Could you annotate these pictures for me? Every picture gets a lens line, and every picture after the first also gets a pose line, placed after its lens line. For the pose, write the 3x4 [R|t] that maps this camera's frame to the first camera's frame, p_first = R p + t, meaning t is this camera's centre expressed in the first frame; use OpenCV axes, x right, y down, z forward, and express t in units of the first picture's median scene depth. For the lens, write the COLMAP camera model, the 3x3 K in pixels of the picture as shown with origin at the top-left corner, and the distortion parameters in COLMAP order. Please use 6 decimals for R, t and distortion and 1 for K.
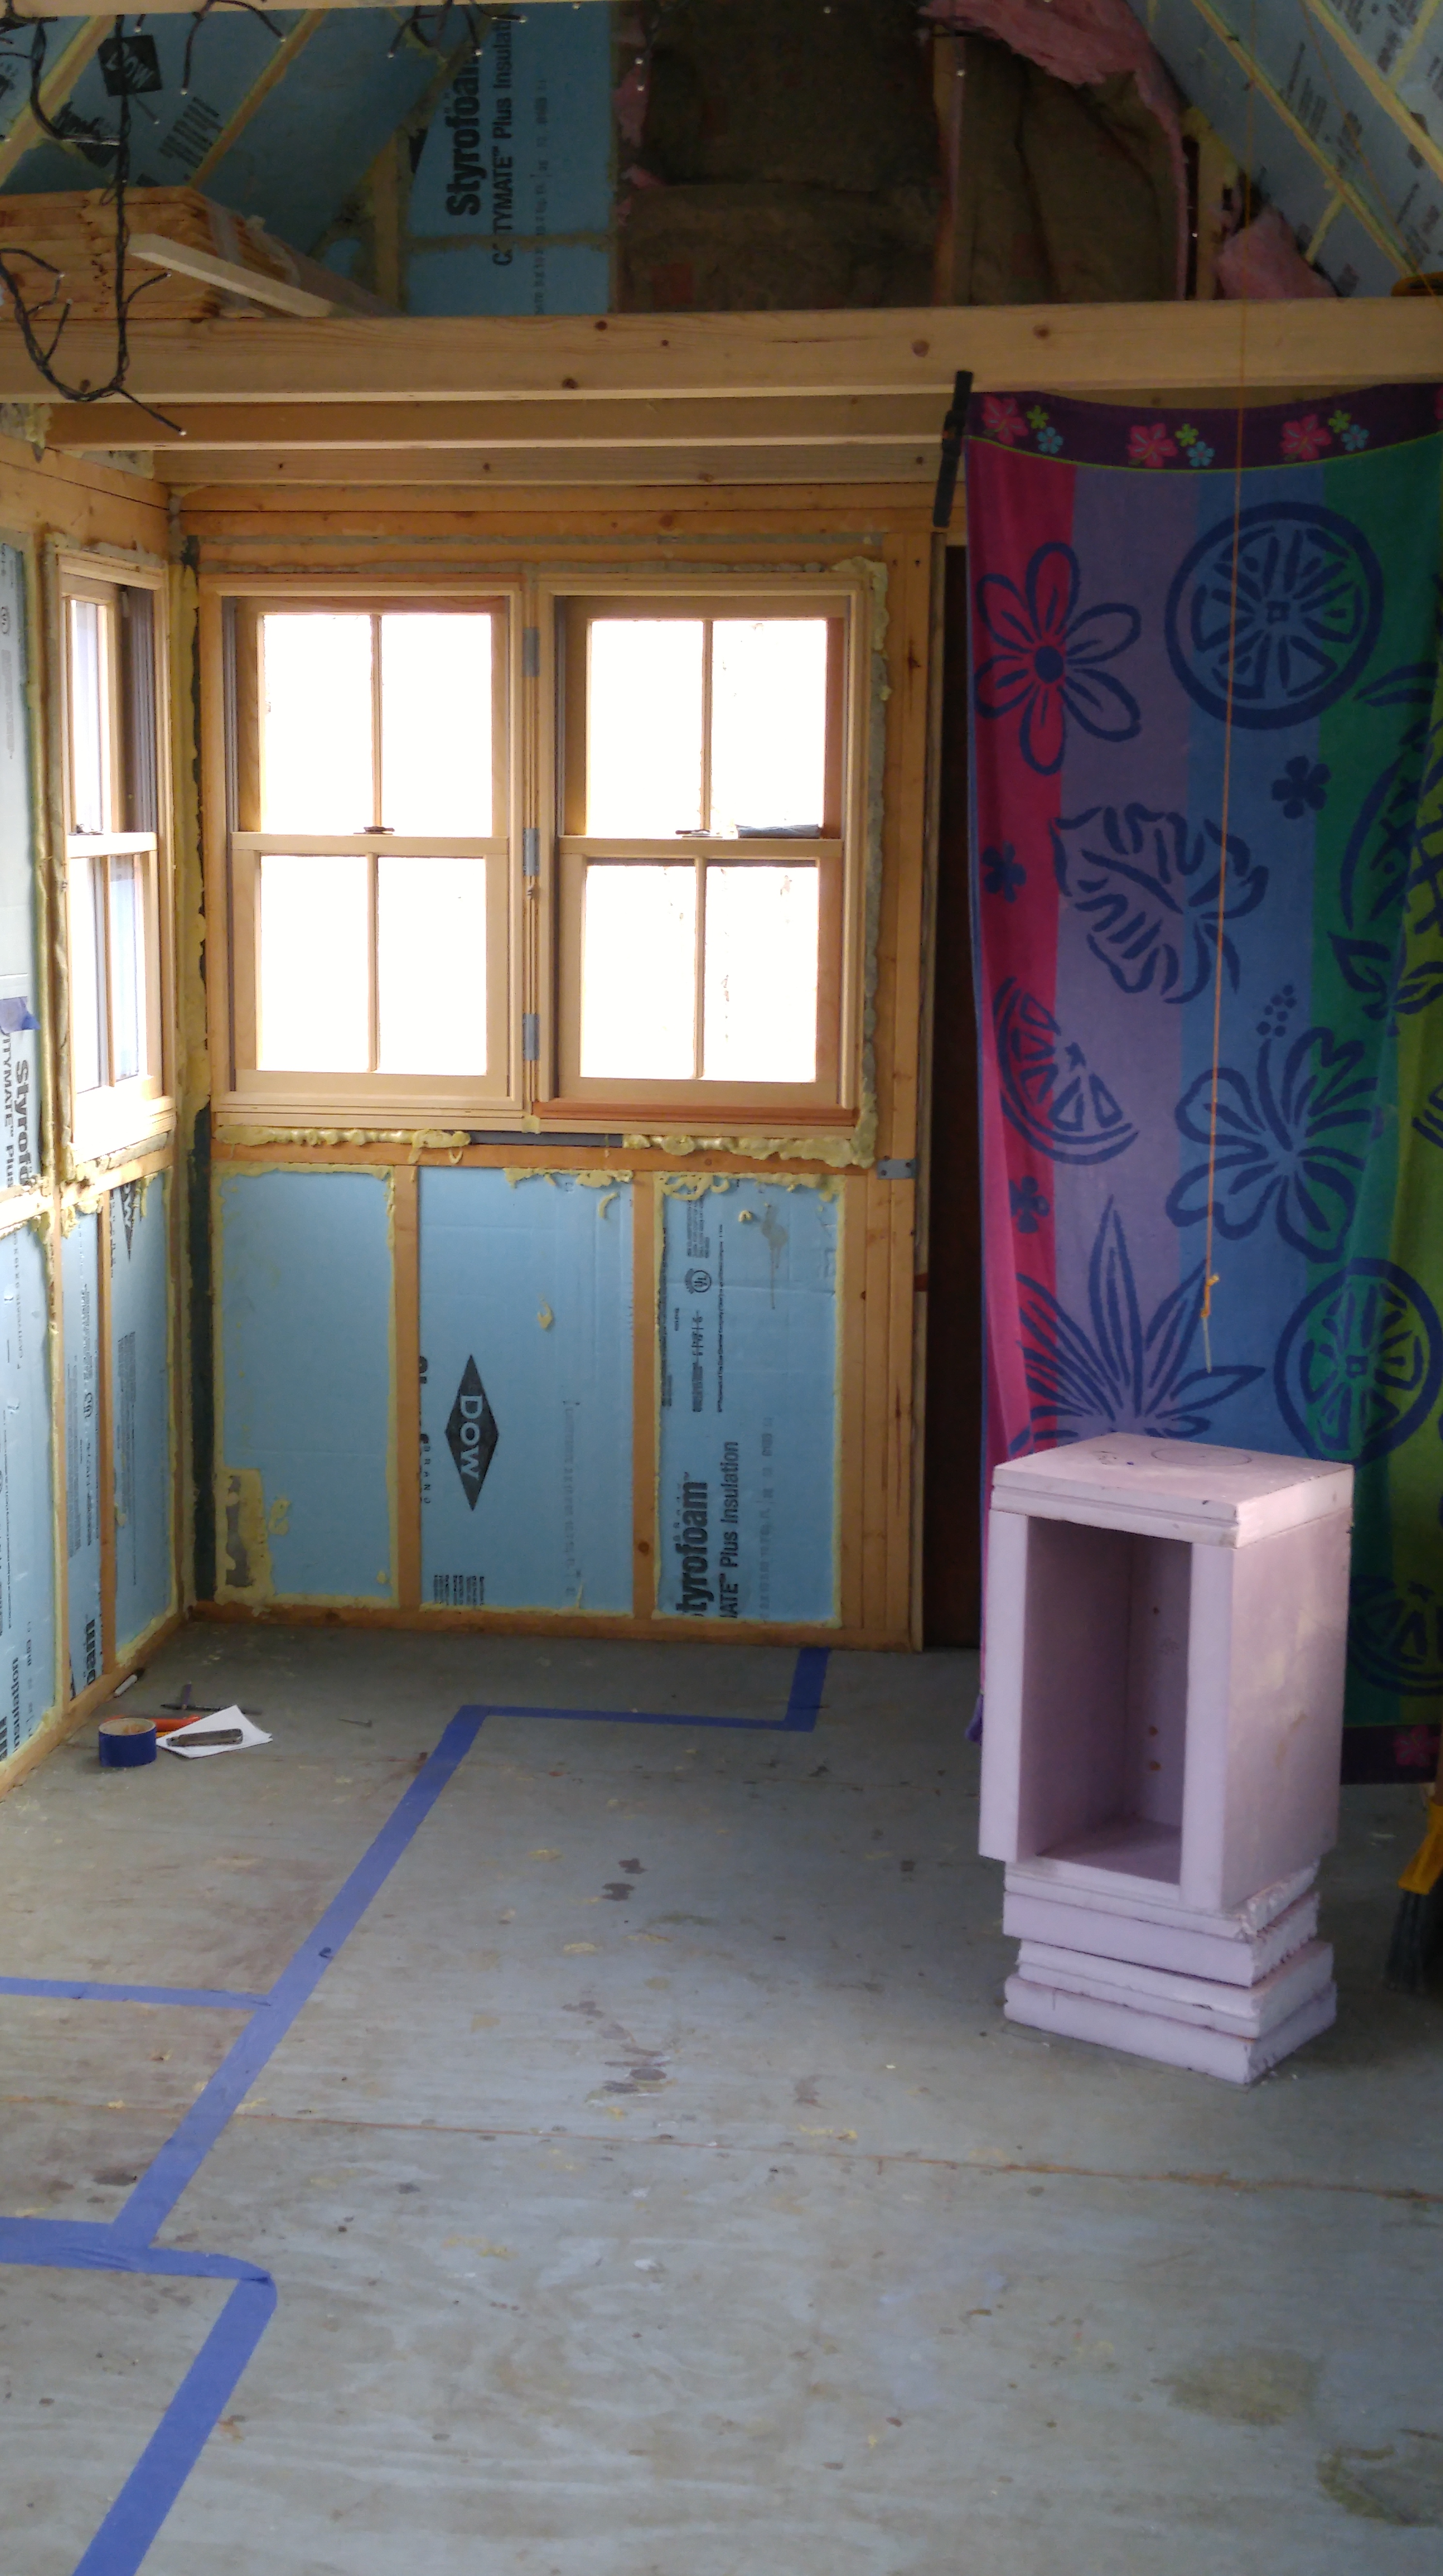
lens RADIAL K [[3143.5, 0, 721.5], [0, 3143.5, 1288.0], [0, 0, 1]] dist [0.205435, -0.802987]
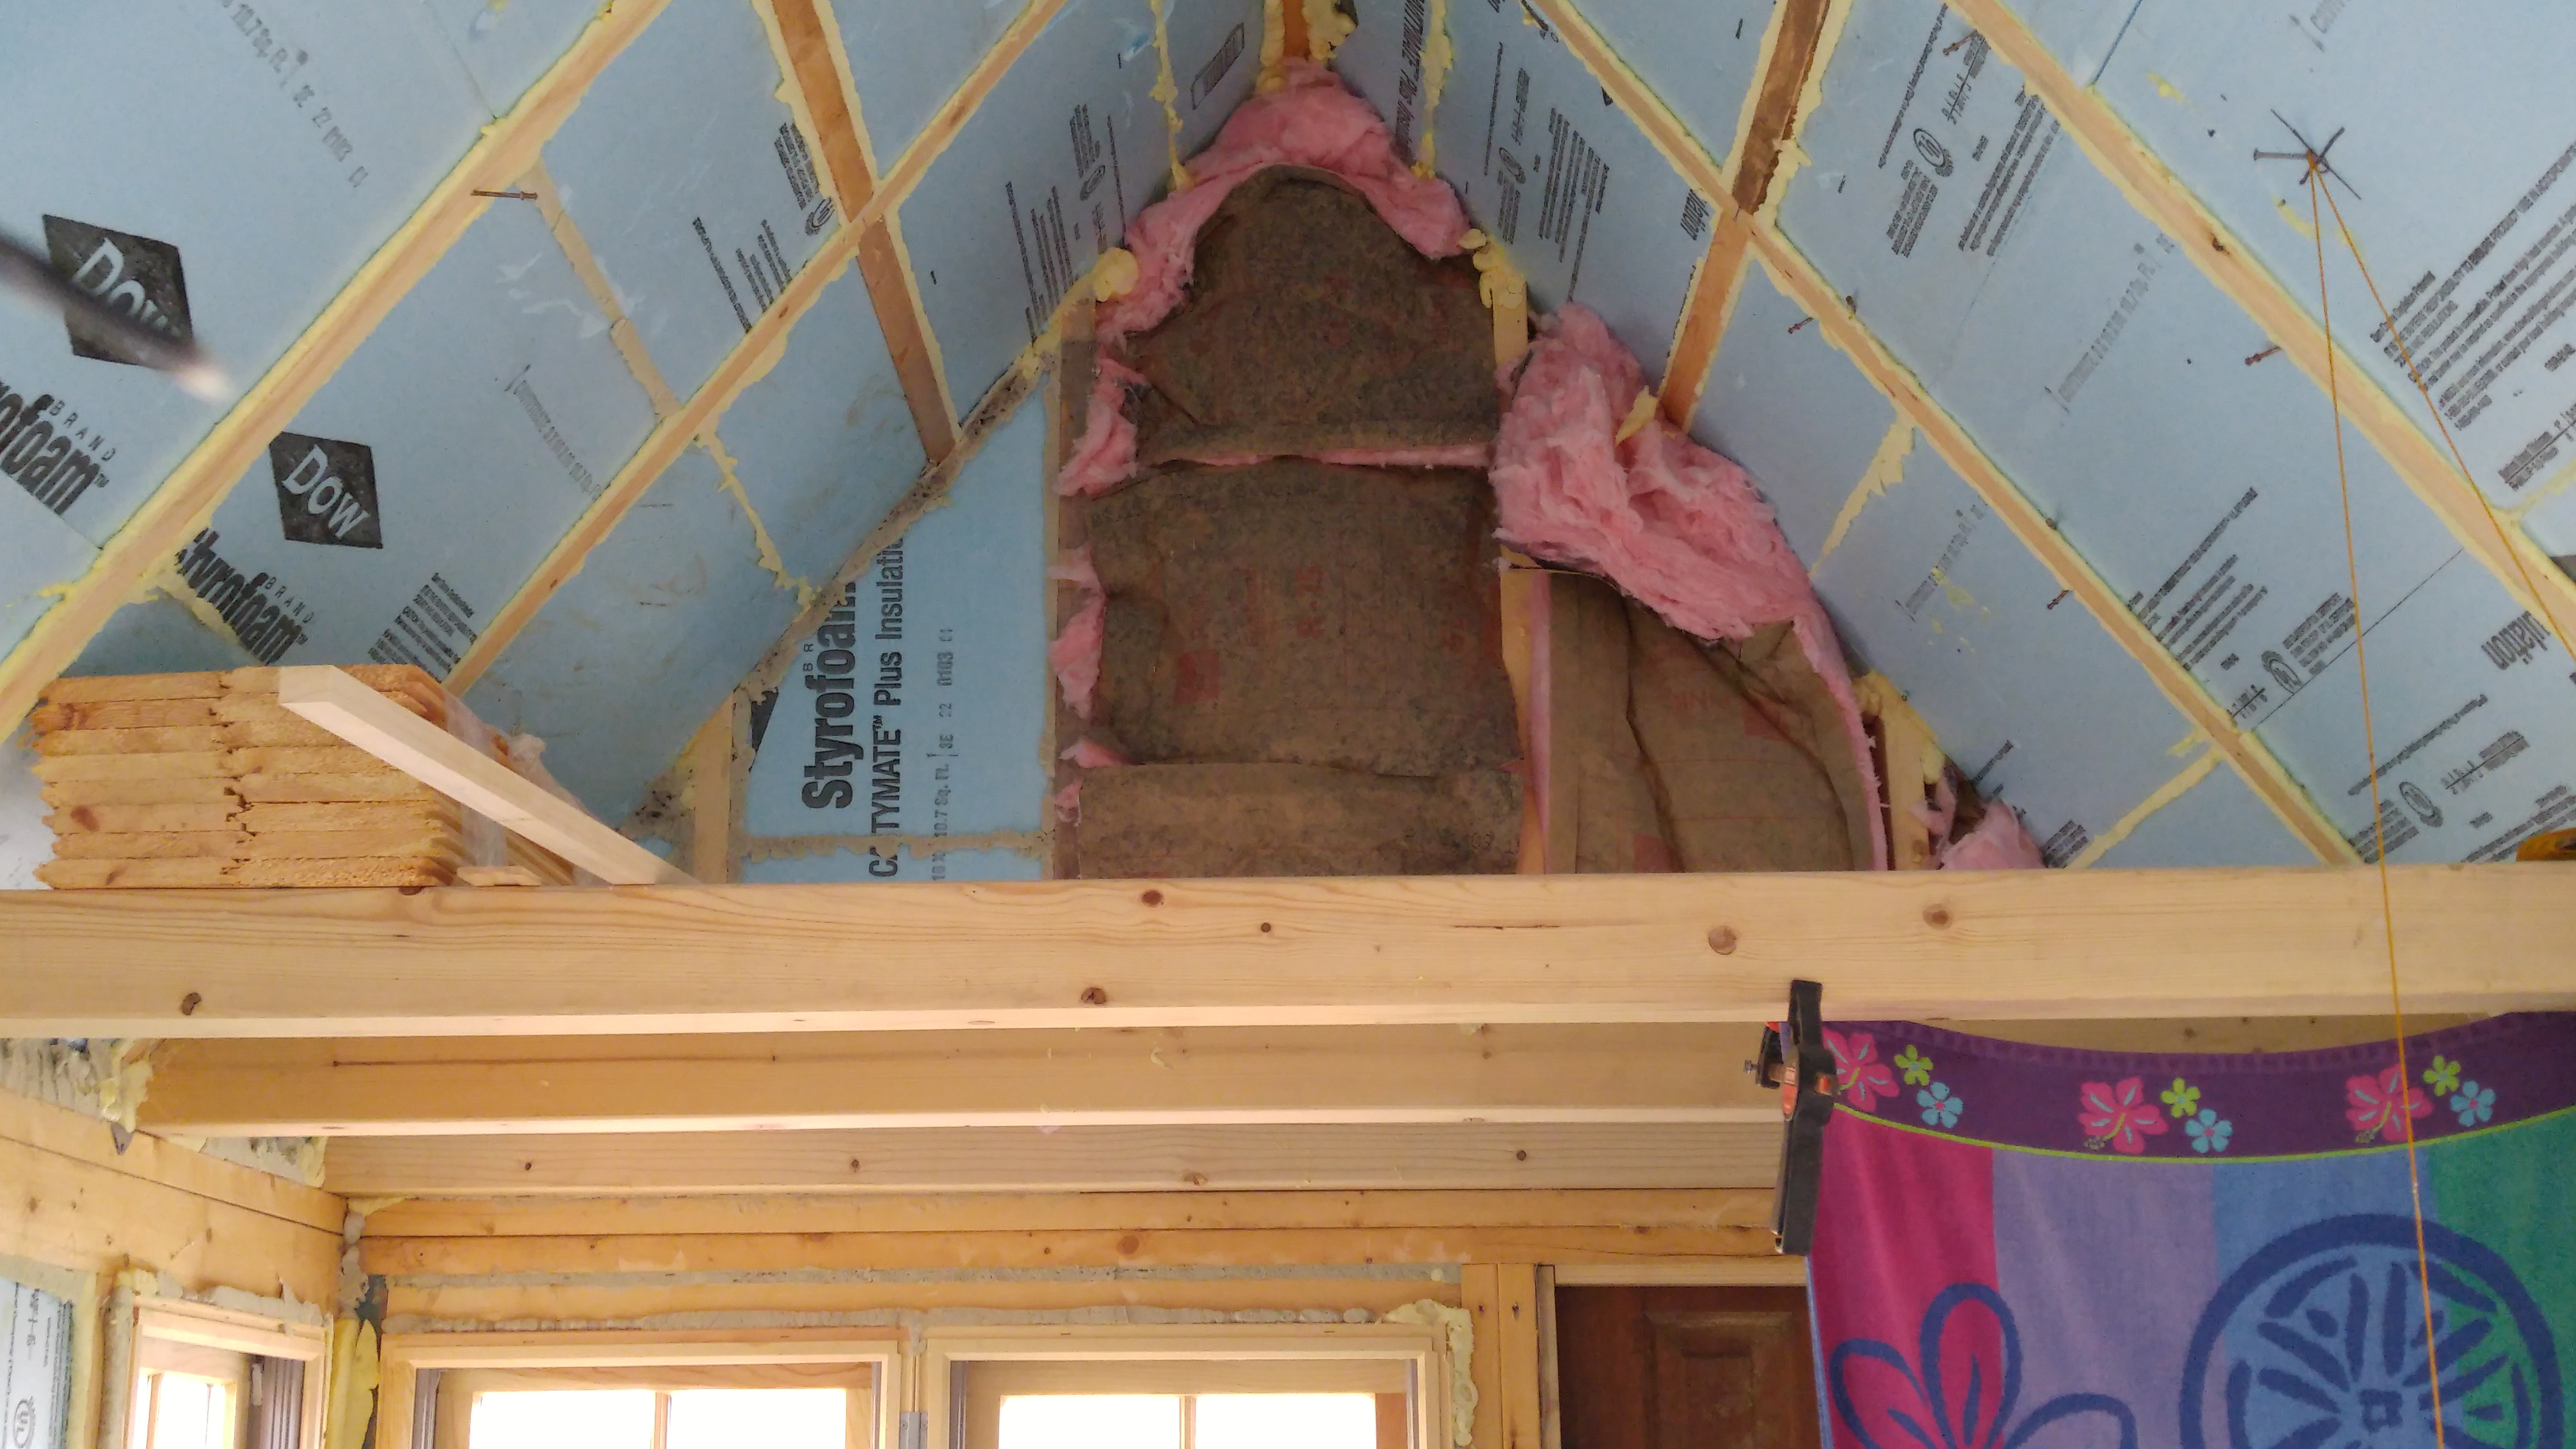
lens RADIAL K [[3143.7, 0, 1195.7], [0, 3143.7, 727.2], [0, 0, 1]] dist [0.205435, -0.802987]
pose [[0.996556, 0.013420, 0.081831, -0.058953], [0.019706, 0.920226, -0.390891, -0.088323], [-0.080549, 0.391157, 0.916792, 0.373357]]
